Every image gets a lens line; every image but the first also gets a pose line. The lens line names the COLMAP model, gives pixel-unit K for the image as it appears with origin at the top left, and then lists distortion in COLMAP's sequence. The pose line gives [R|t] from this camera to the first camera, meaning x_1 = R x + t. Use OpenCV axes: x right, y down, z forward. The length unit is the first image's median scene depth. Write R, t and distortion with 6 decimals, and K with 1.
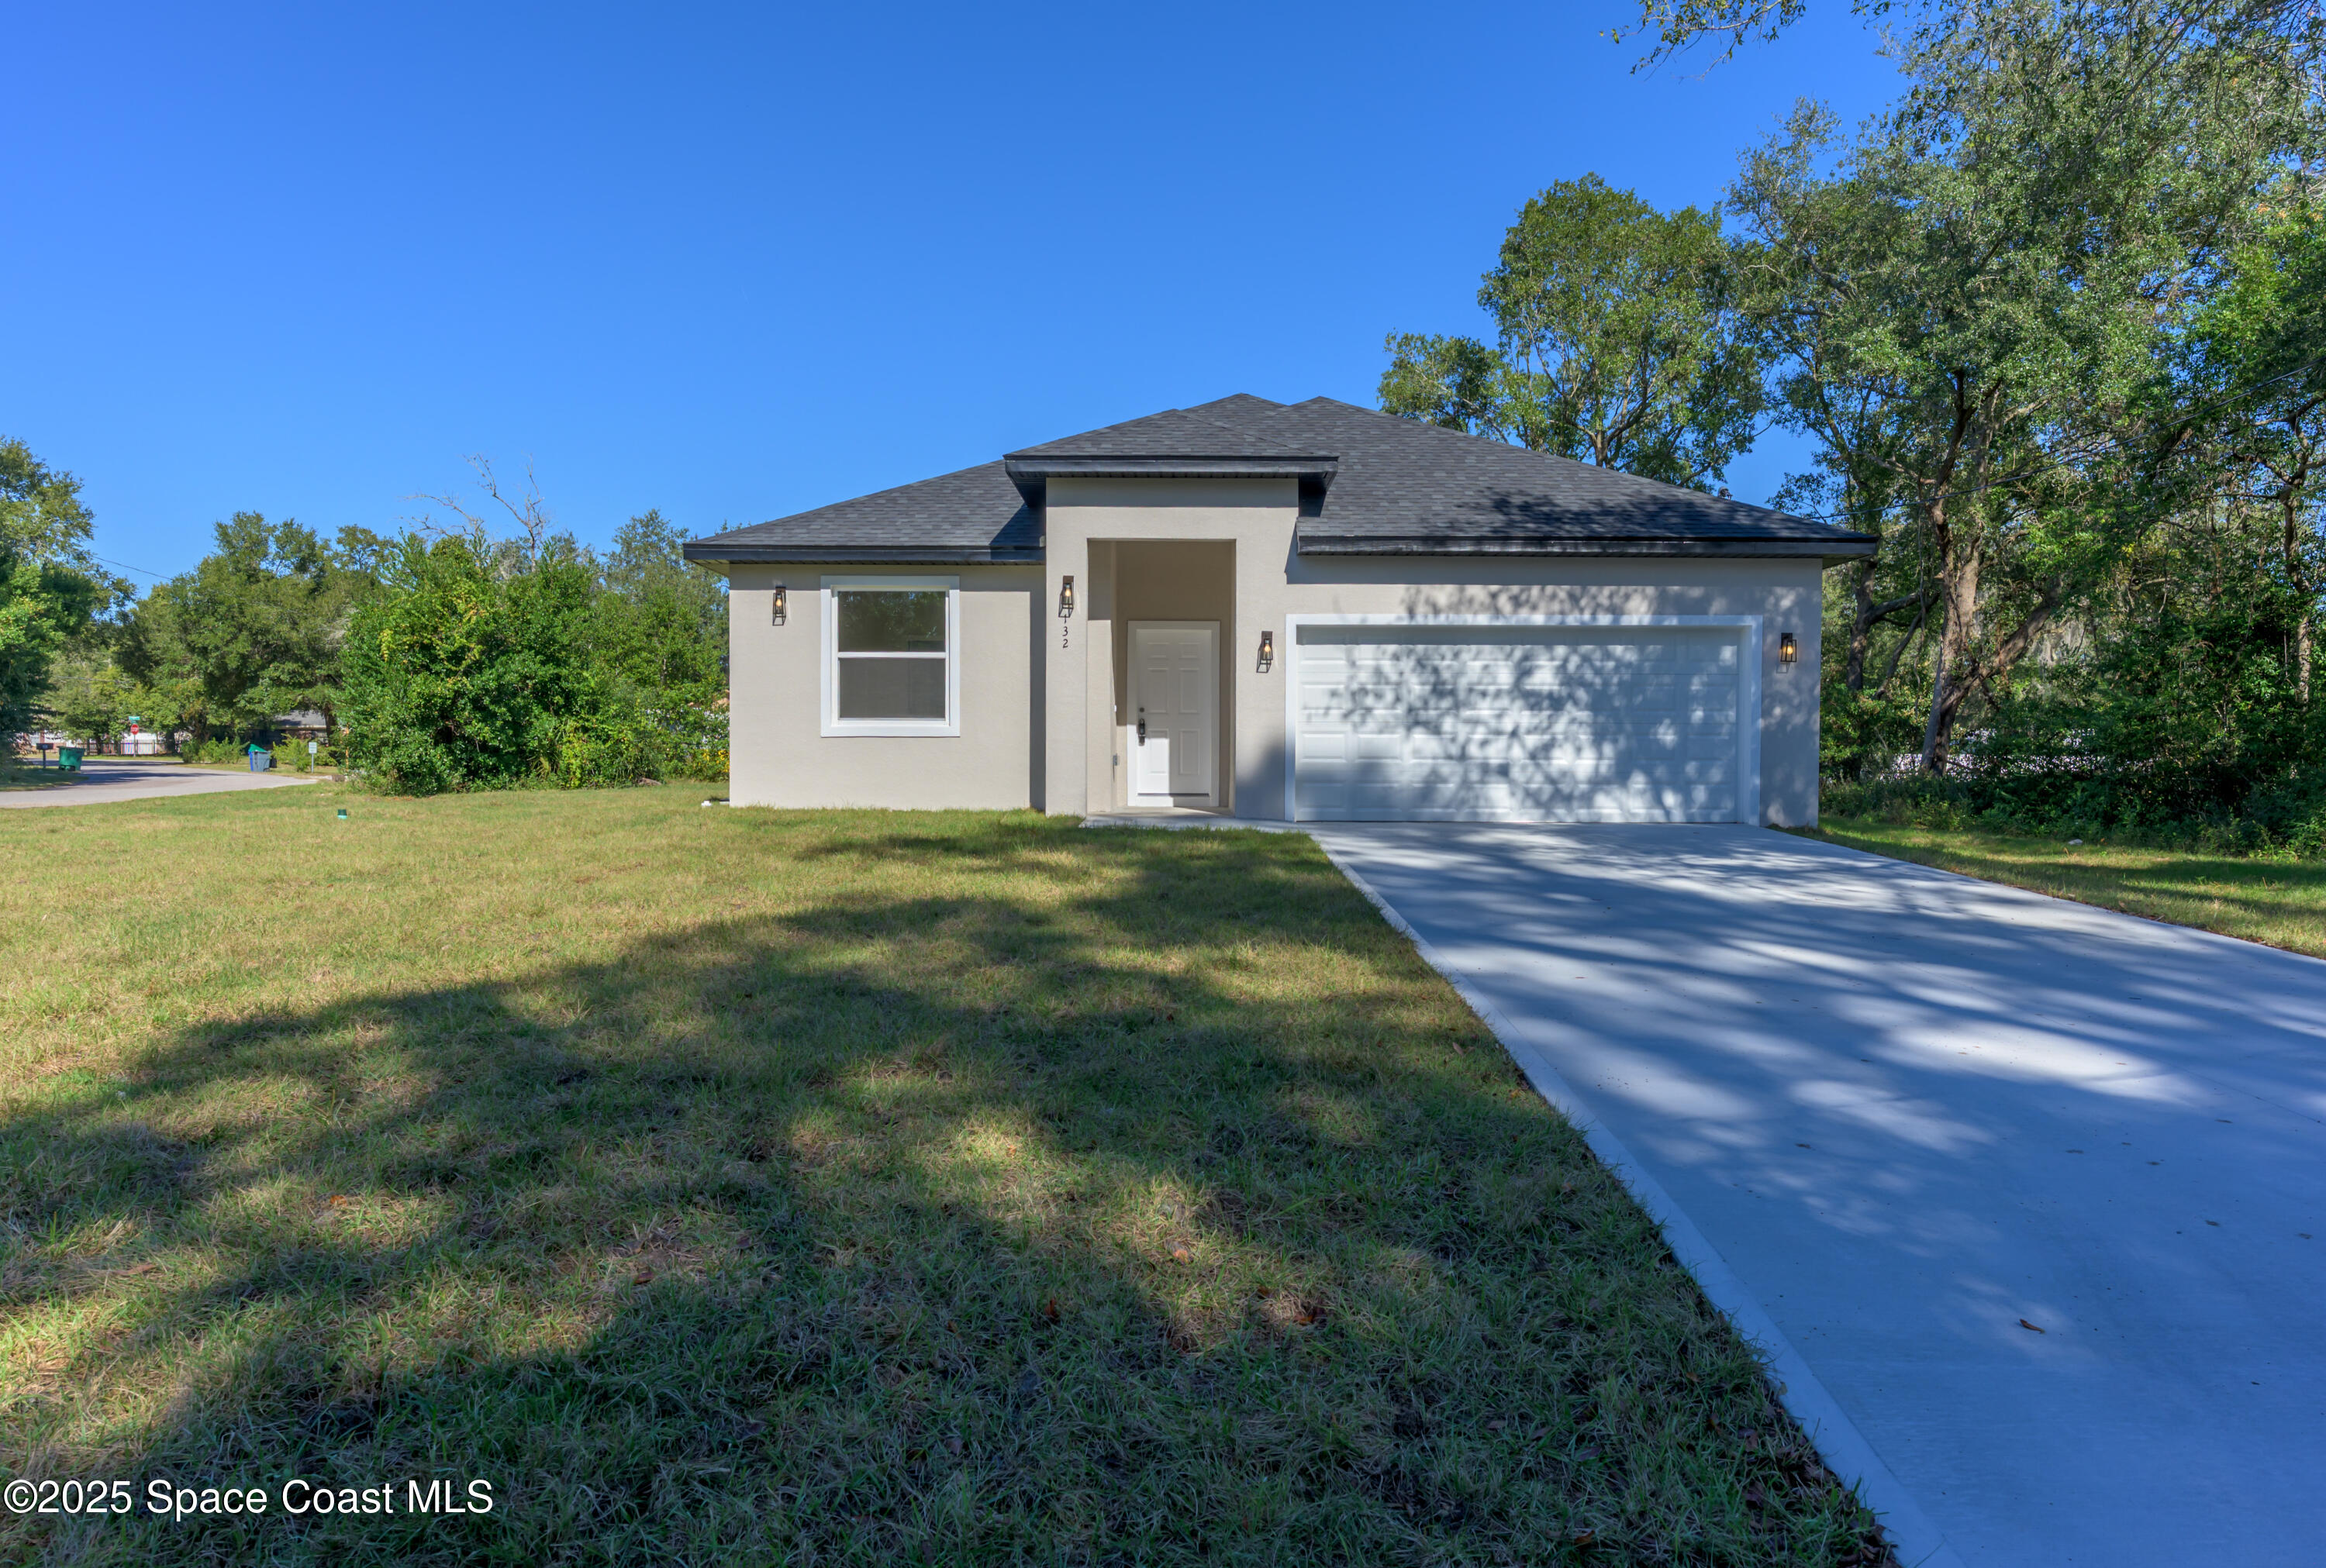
lens RADIAL K [[1534.2, 0, 1153.0], [0, 1534.2, 768.2], [0, 0, 1]] dist [-0.005833, -0.004447]
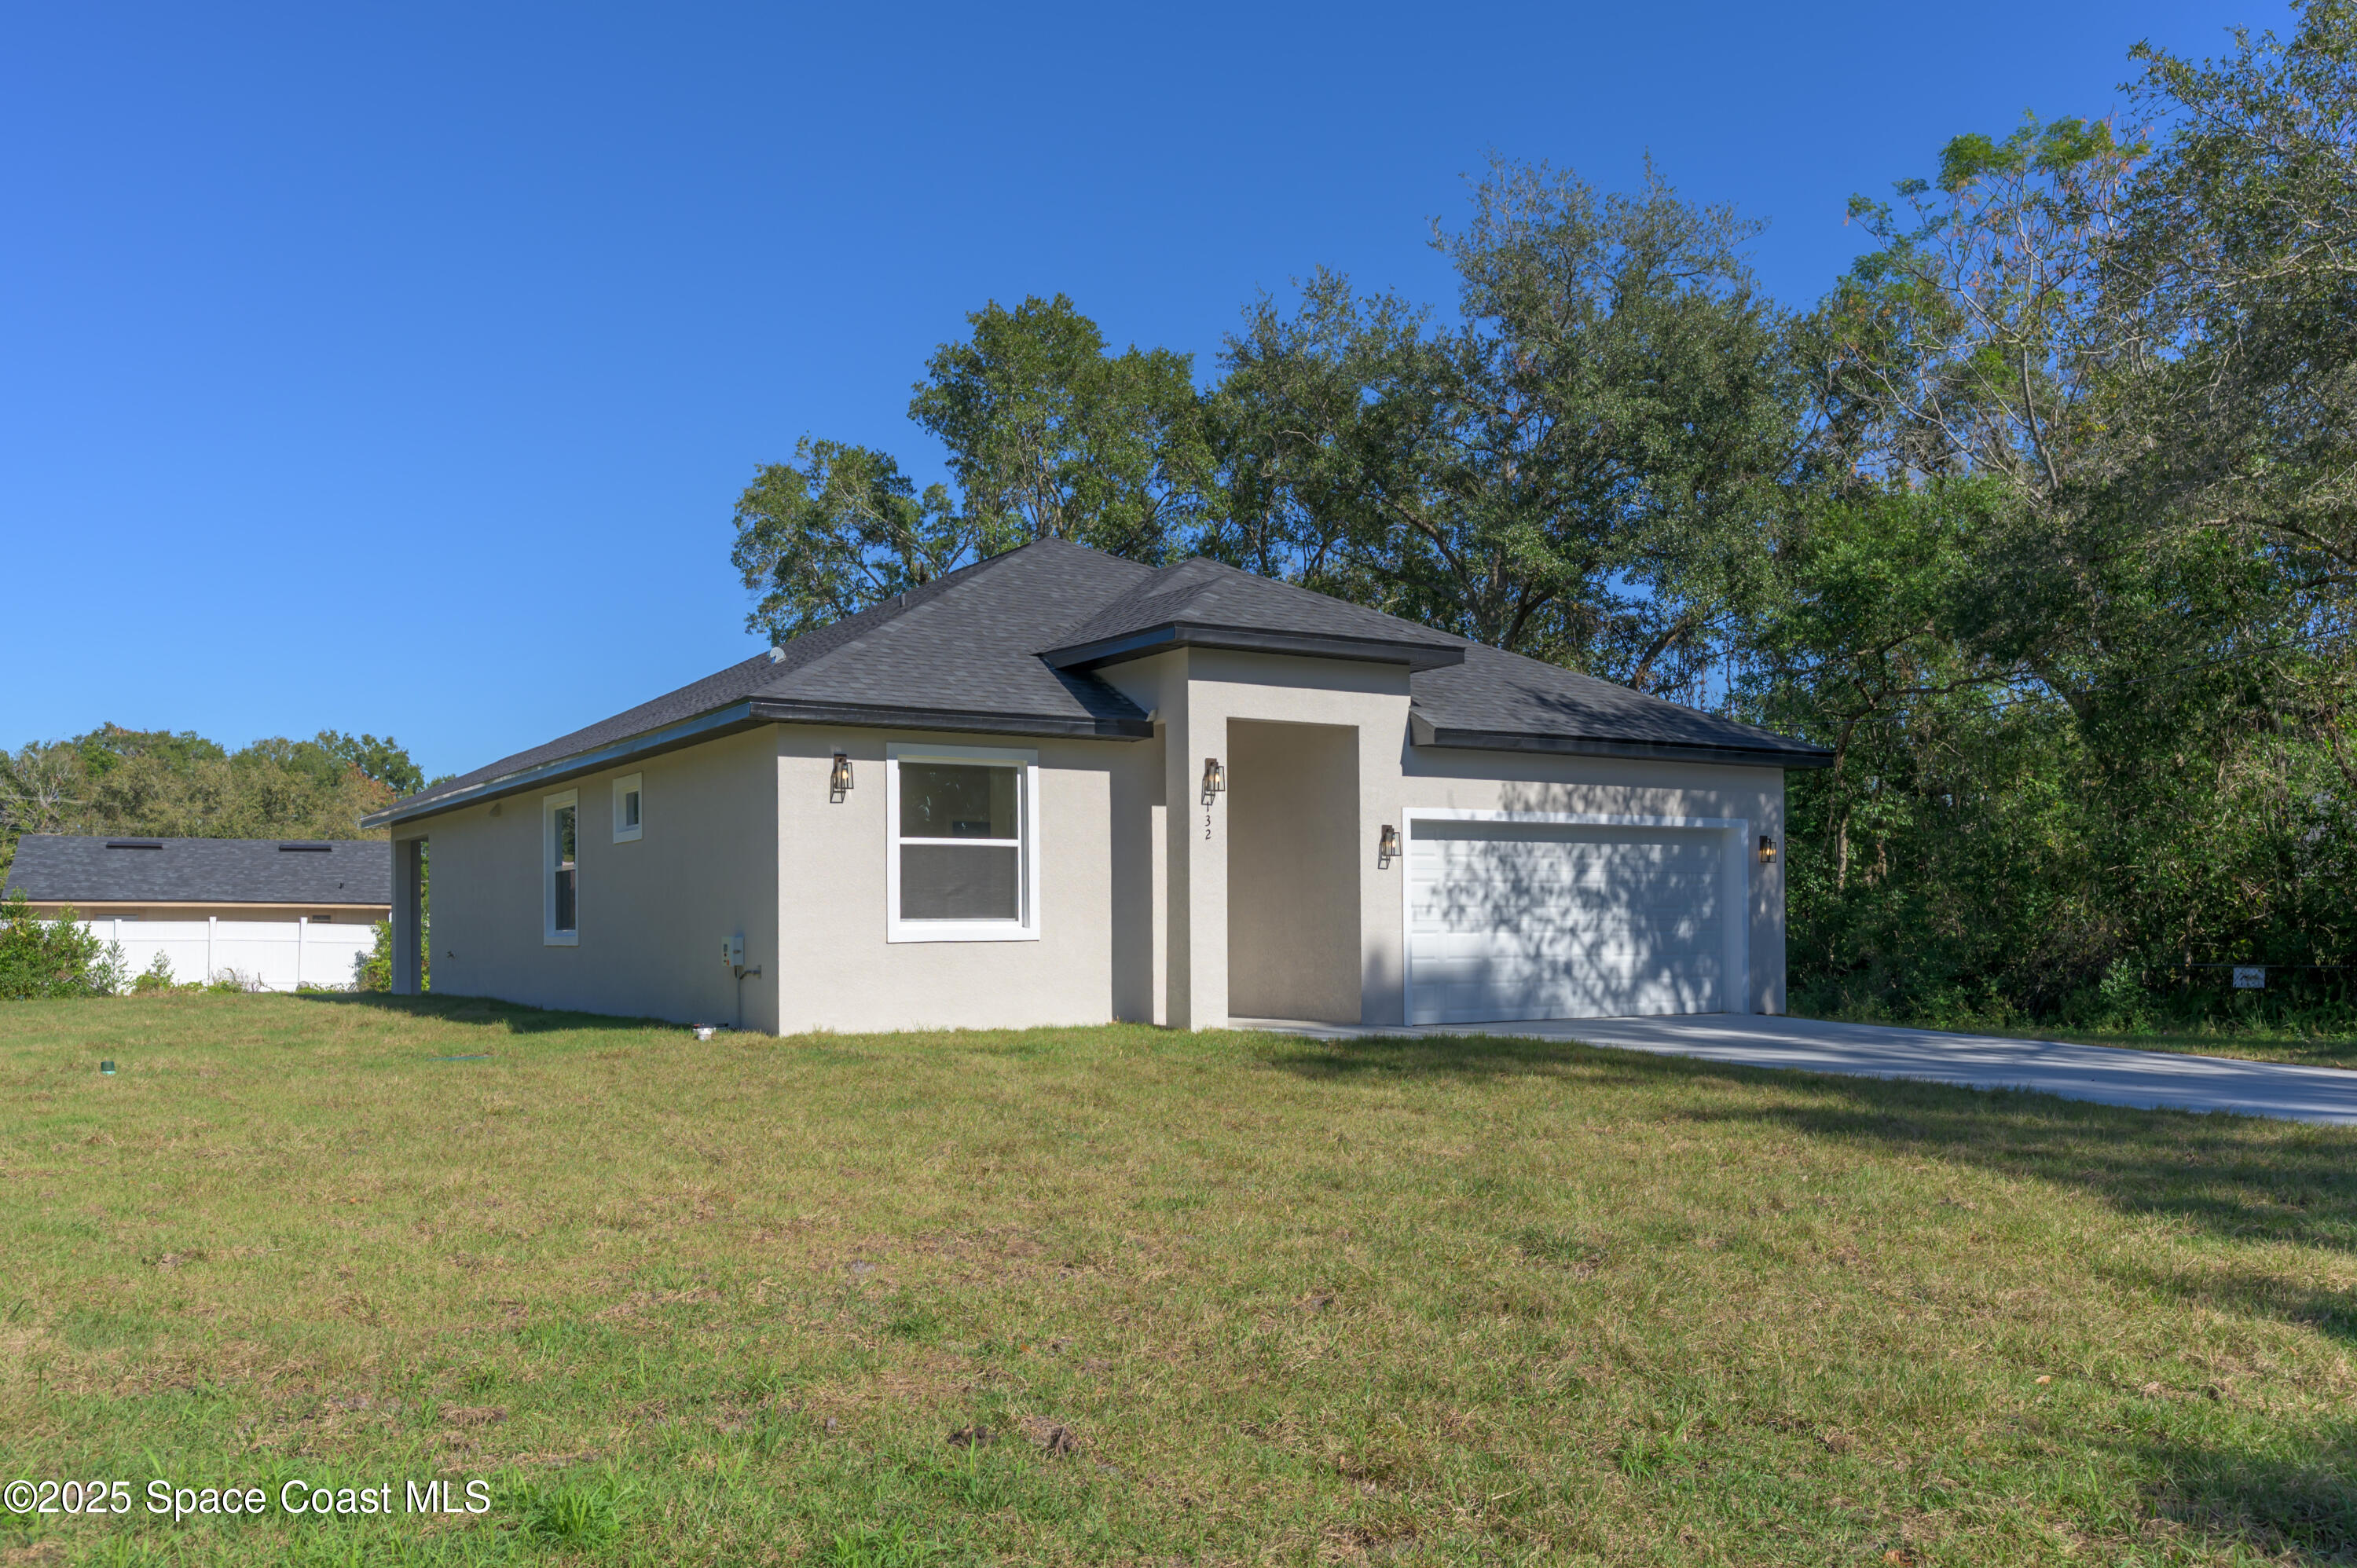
lens RADIAL K [[1948.1, 0, 1176.7], [0, 1948.1, 807.9], [0, 0, 1]] dist [-0.005242, -0.000320]
pose [[0.846388, 0.024616, 0.531998, -0.663120], [0.016083, 0.997294, -0.071734, -0.016060], [-0.532324, 0.069271, 0.843702, 0.060194]]
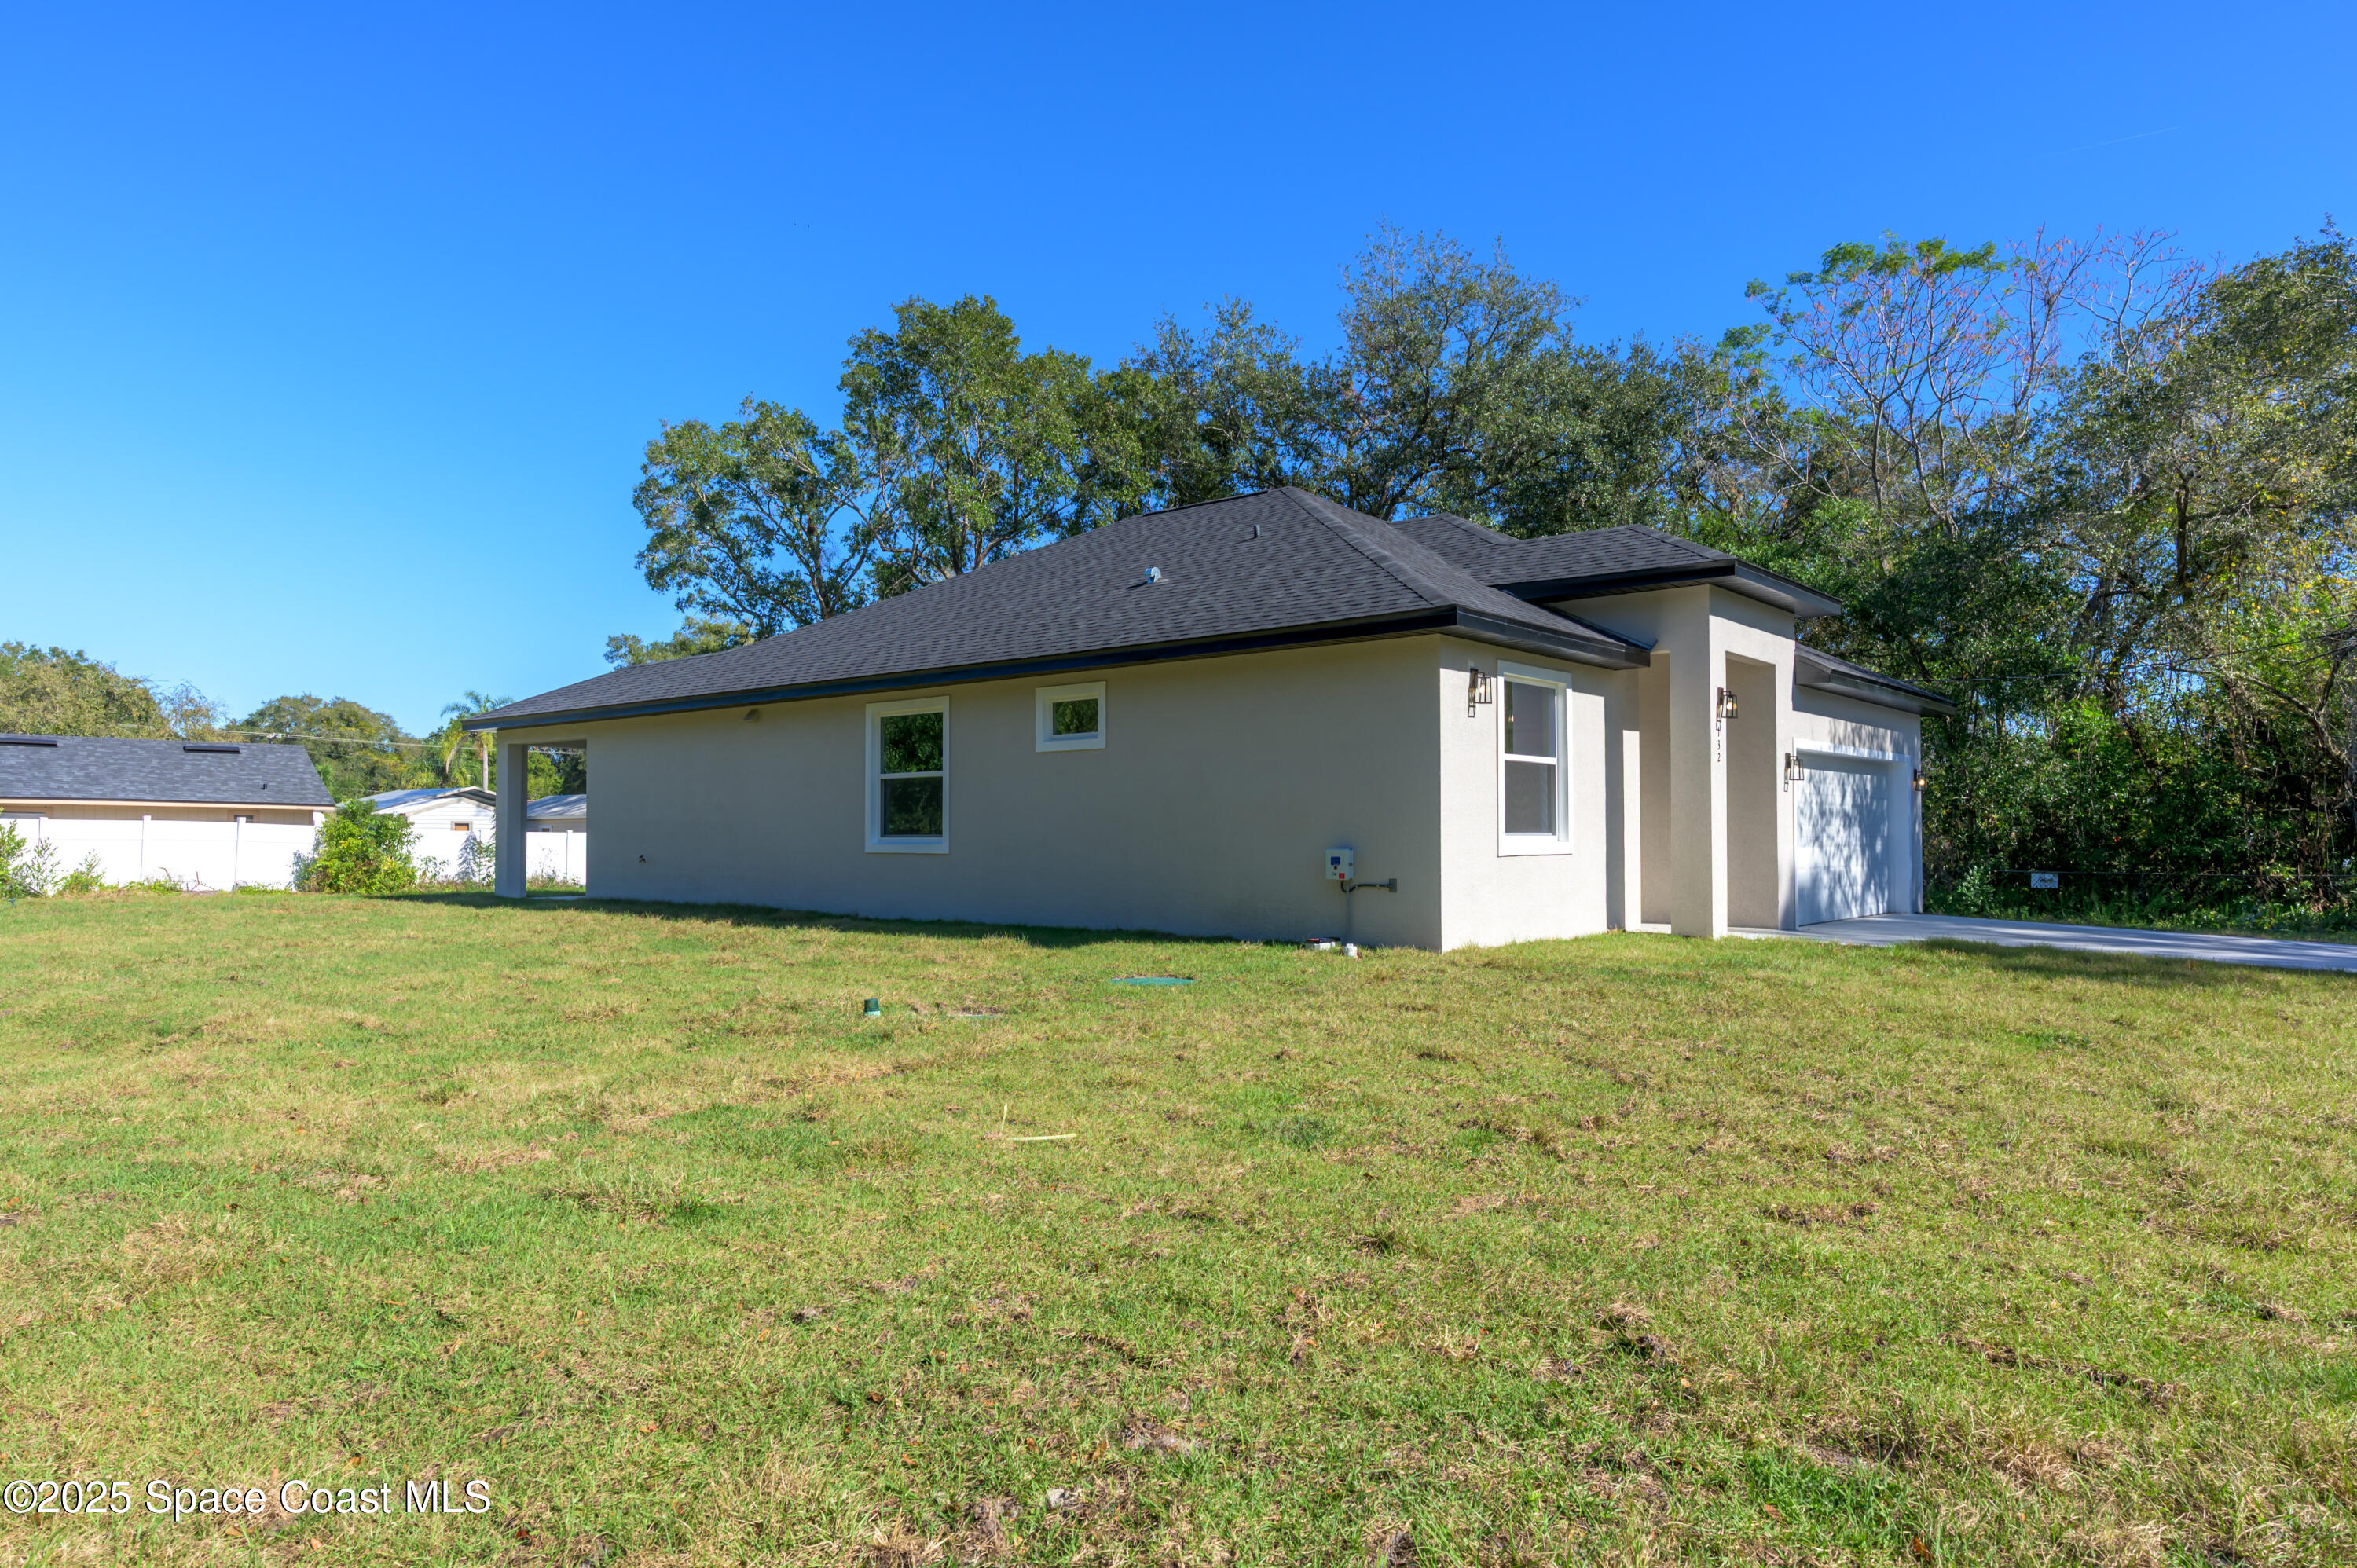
lens RADIAL K [[1437.4, 0, 1180.4], [0, 1437.4, 772.3], [0, 0, 1]] dist [0.000528, 0.001500]
pose [[0.641789, 0.031039, 0.766253, -0.954069], [0.009016, 0.998806, -0.048010, -0.031927], [-0.766828, 0.037721, 0.640743, 0.676253]]
